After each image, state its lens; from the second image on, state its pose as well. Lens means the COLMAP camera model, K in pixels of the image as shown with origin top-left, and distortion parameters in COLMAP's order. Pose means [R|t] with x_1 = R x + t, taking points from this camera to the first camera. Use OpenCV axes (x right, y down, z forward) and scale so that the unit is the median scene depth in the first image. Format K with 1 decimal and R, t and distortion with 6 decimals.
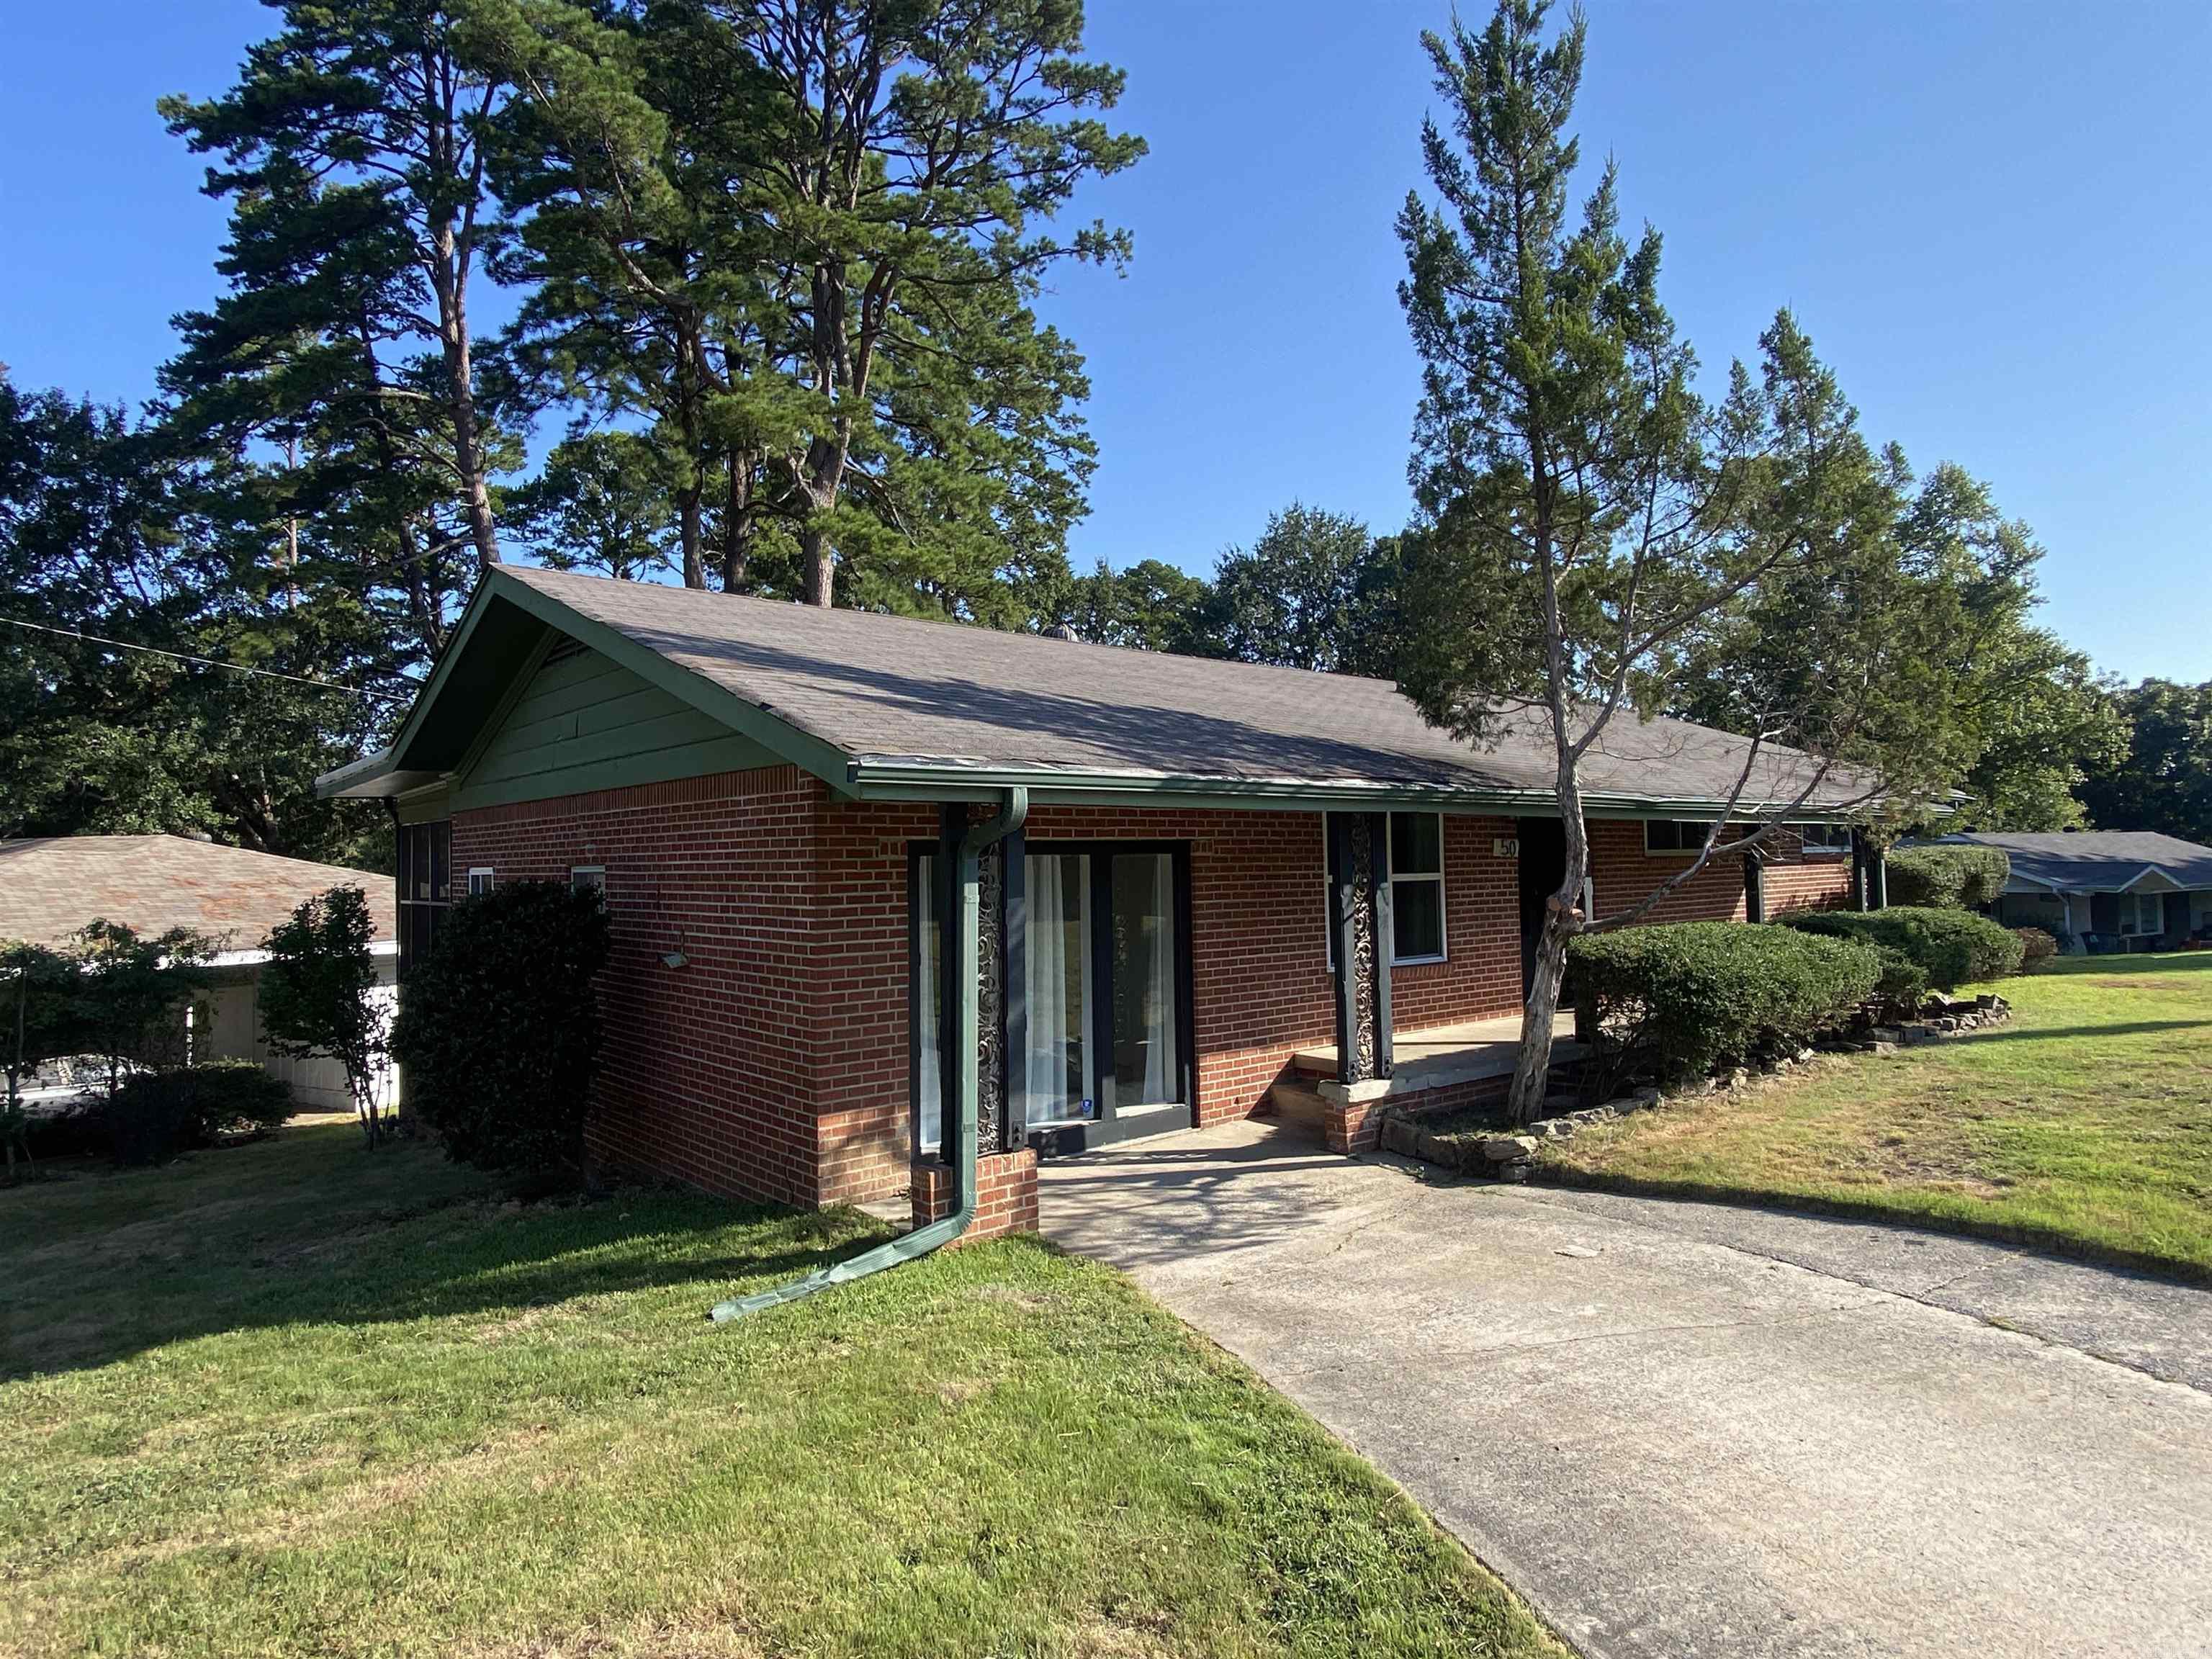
lens RADIAL K [[1262.4, 0, 1107.2], [0, 1262.4, 805.6], [0, 0, 1]] dist [0.066118, -0.057564]
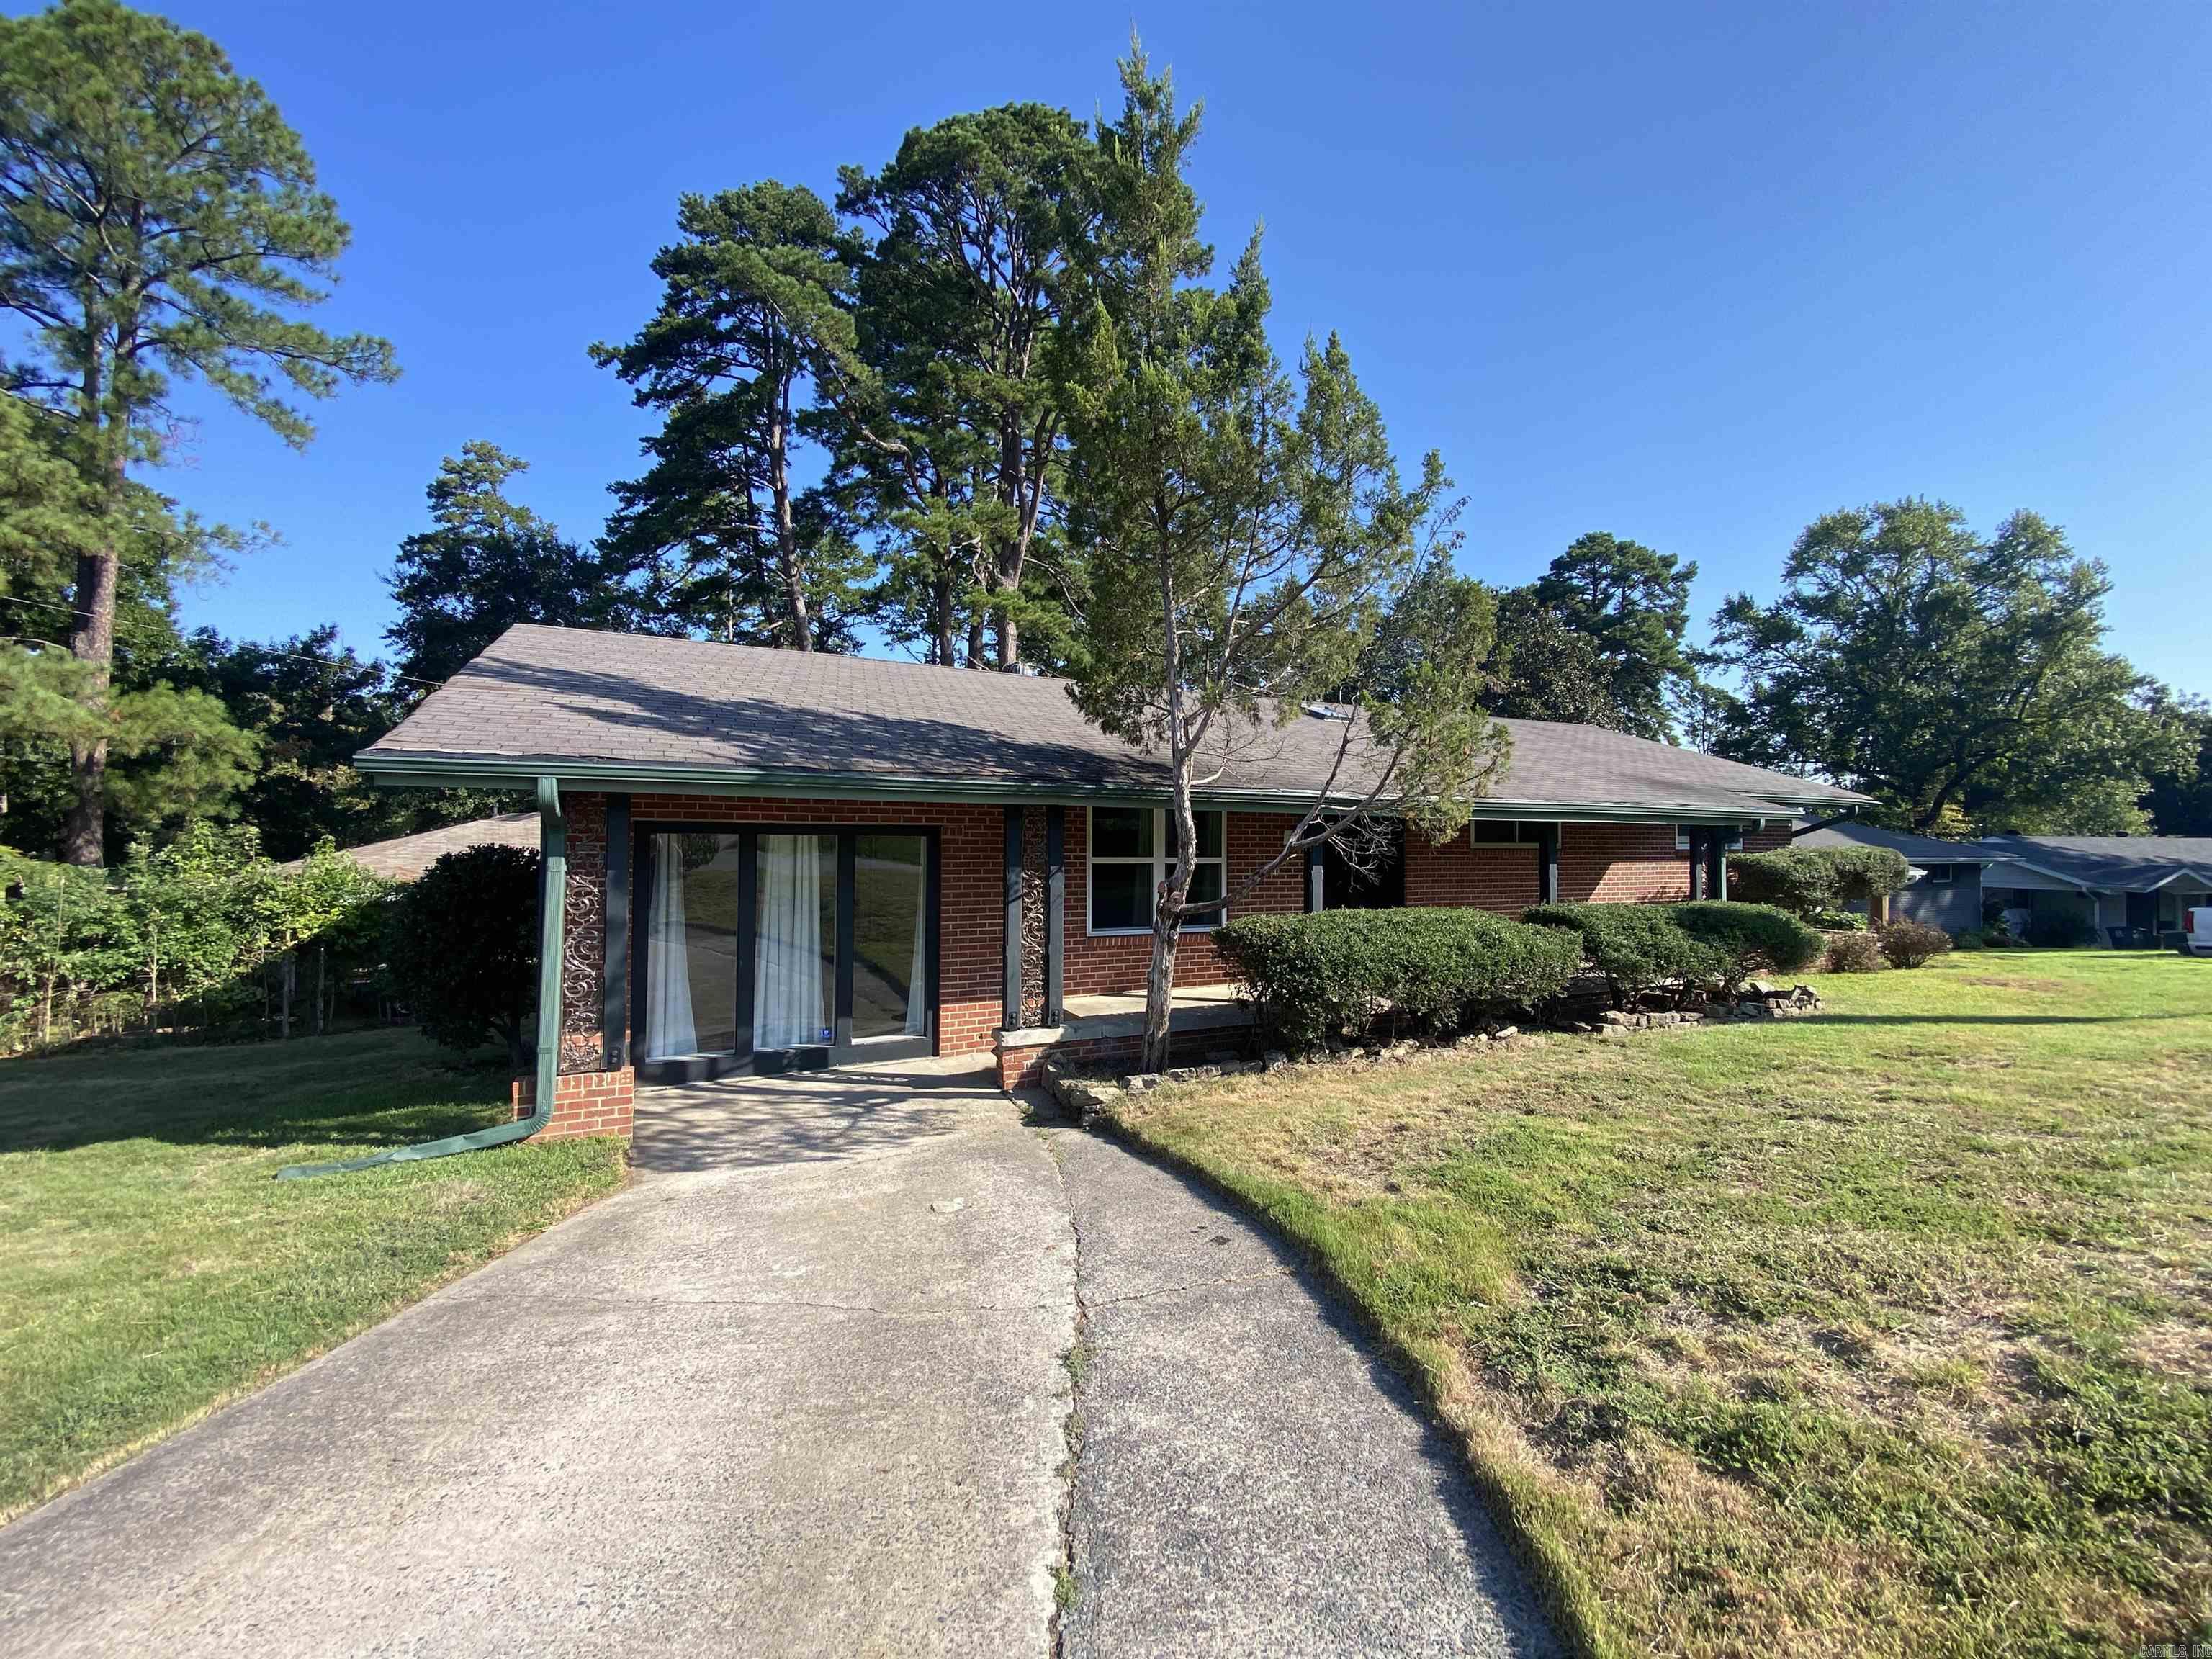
lens RADIAL K [[891.5, 0, 1106.8], [0, 891.5, 818.3], [0, 0, 1]] dist [0.035276, -0.026725]
pose [[0.969301, 0.017727, -0.245238, 0.149544], [-0.013038, 0.999700, 0.020731, -0.000060], [0.245531, -0.016898, 0.969241, 0.064480]]
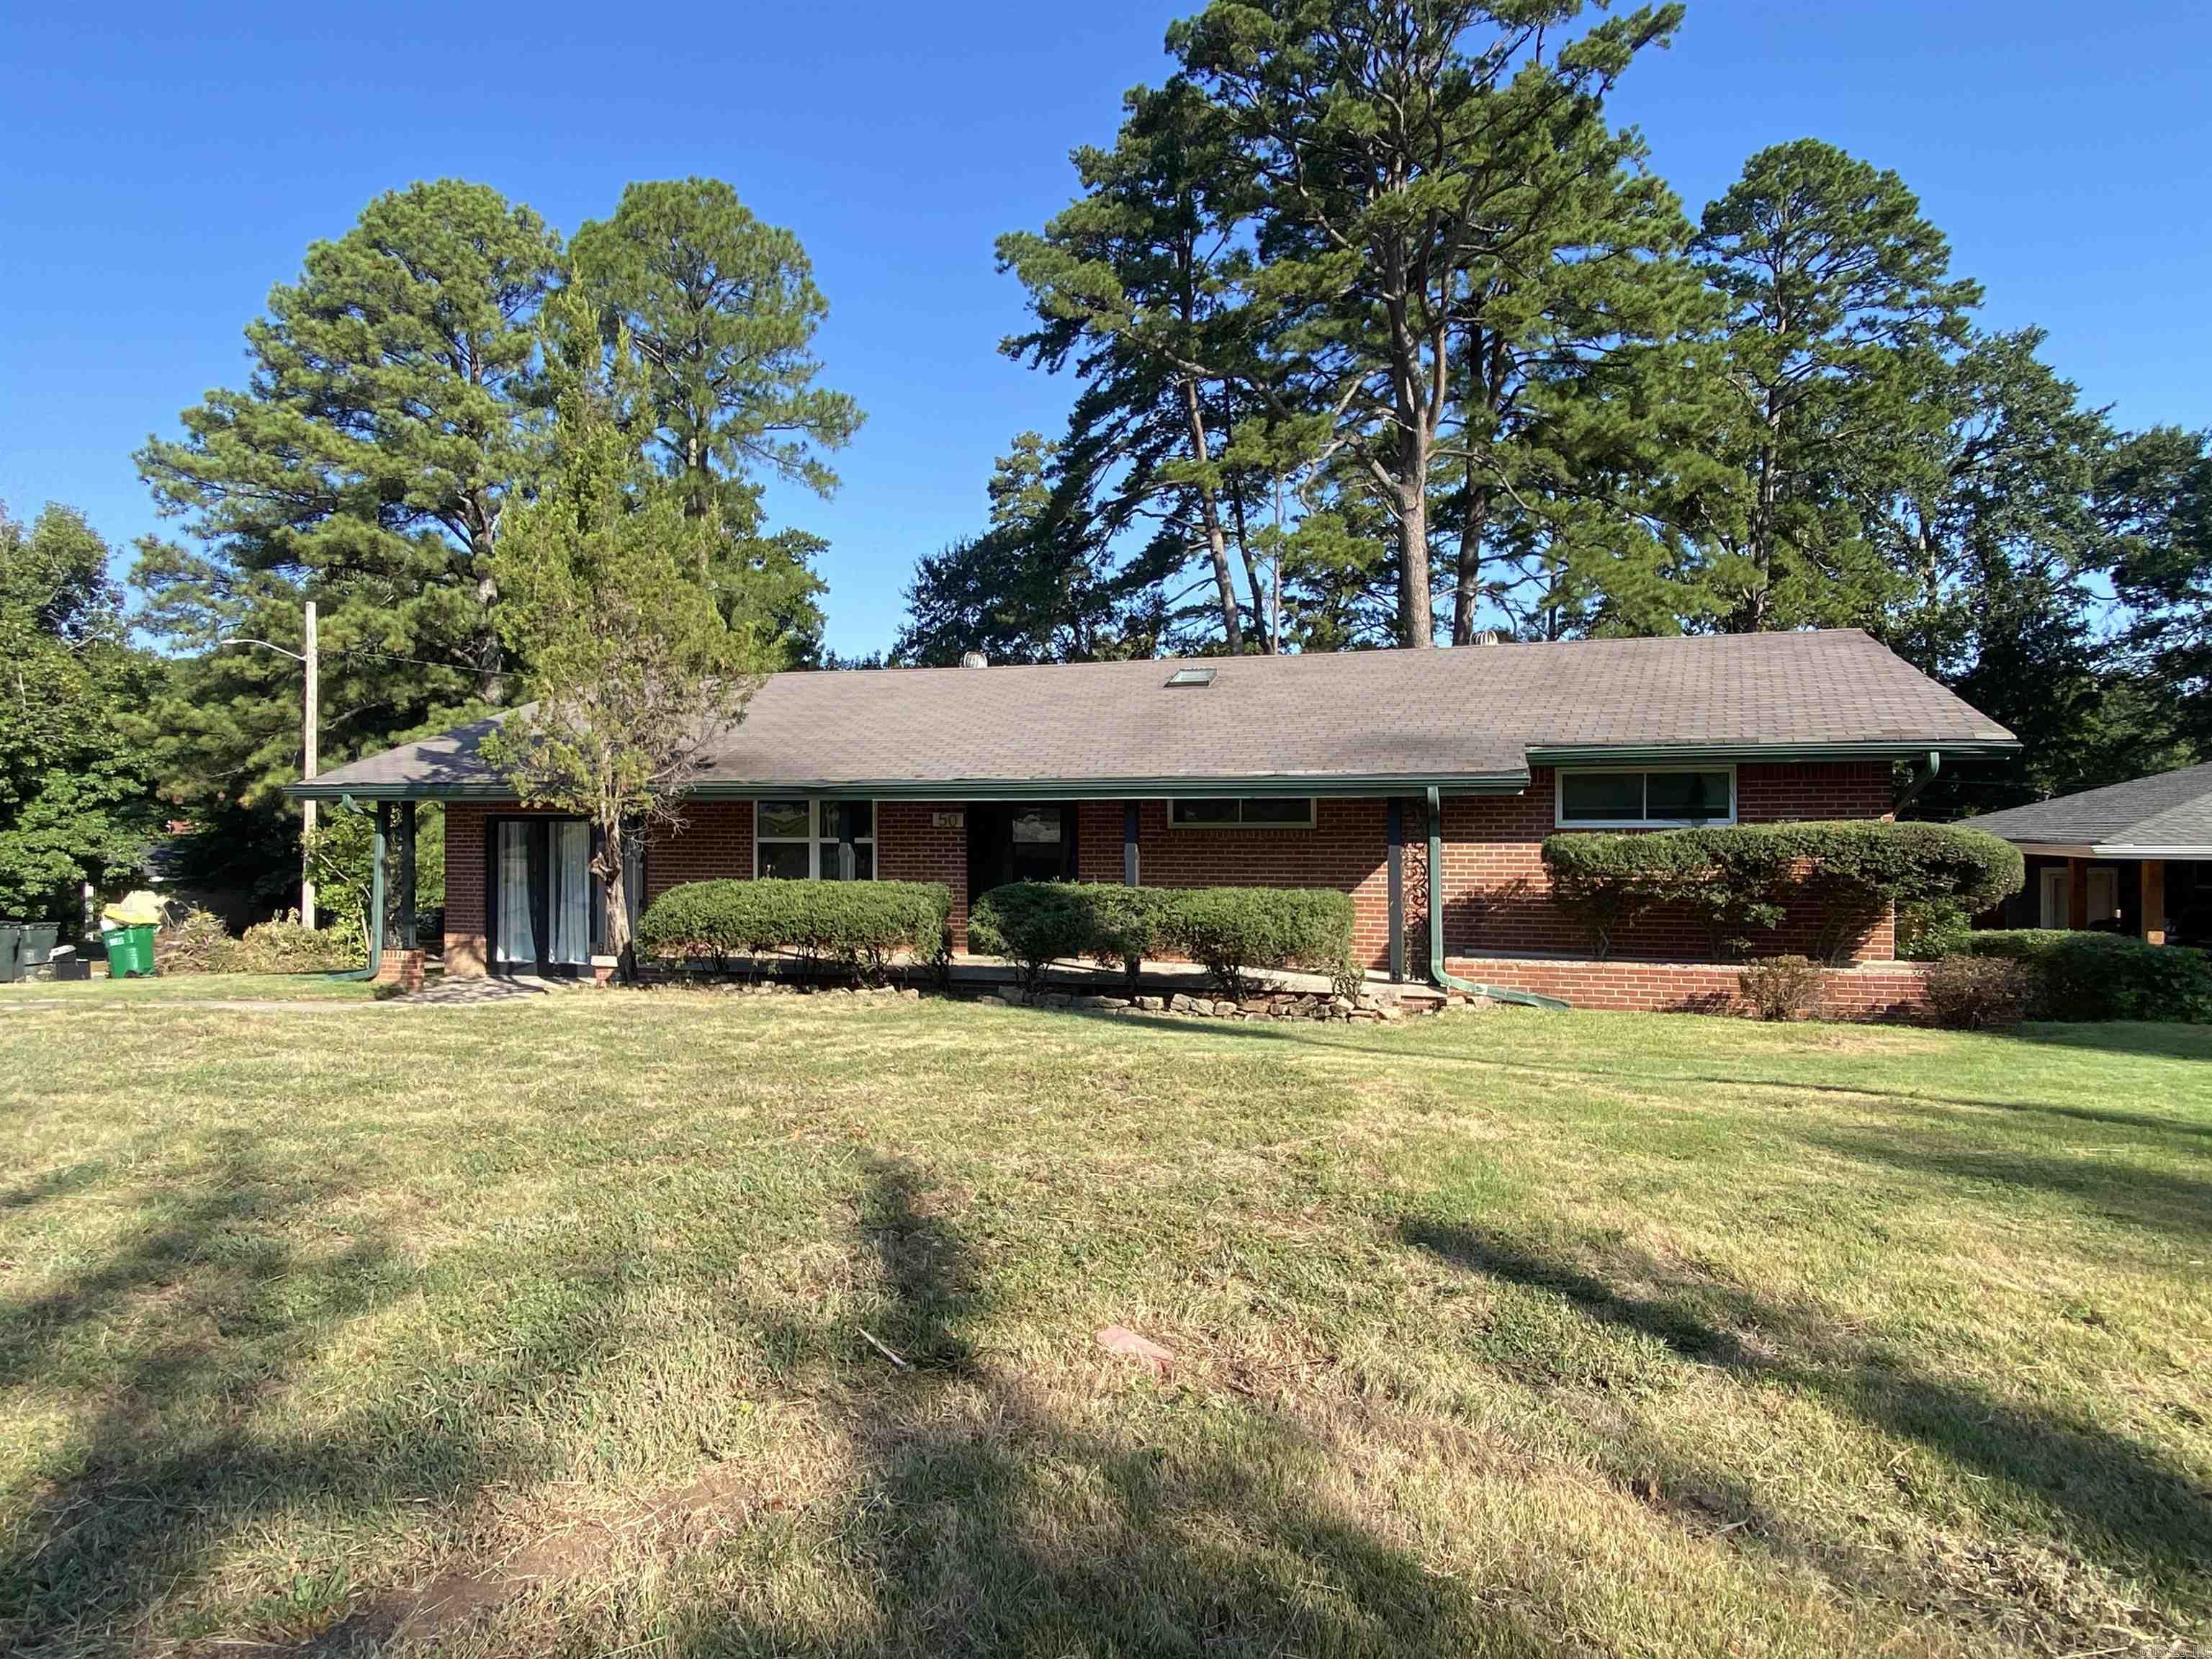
lens RADIAL K [[1266.0, 0, 1109.6], [0, 1266.0, 808.0], [0, 0, 1]] dist [0.058538, -0.053963]
pose [[0.554984, 0.004902, -0.831846, 0.619370], [0.028564, 0.999281, 0.024946, -0.002160], [0.831370, -0.037606, 0.554445, 0.186532]]
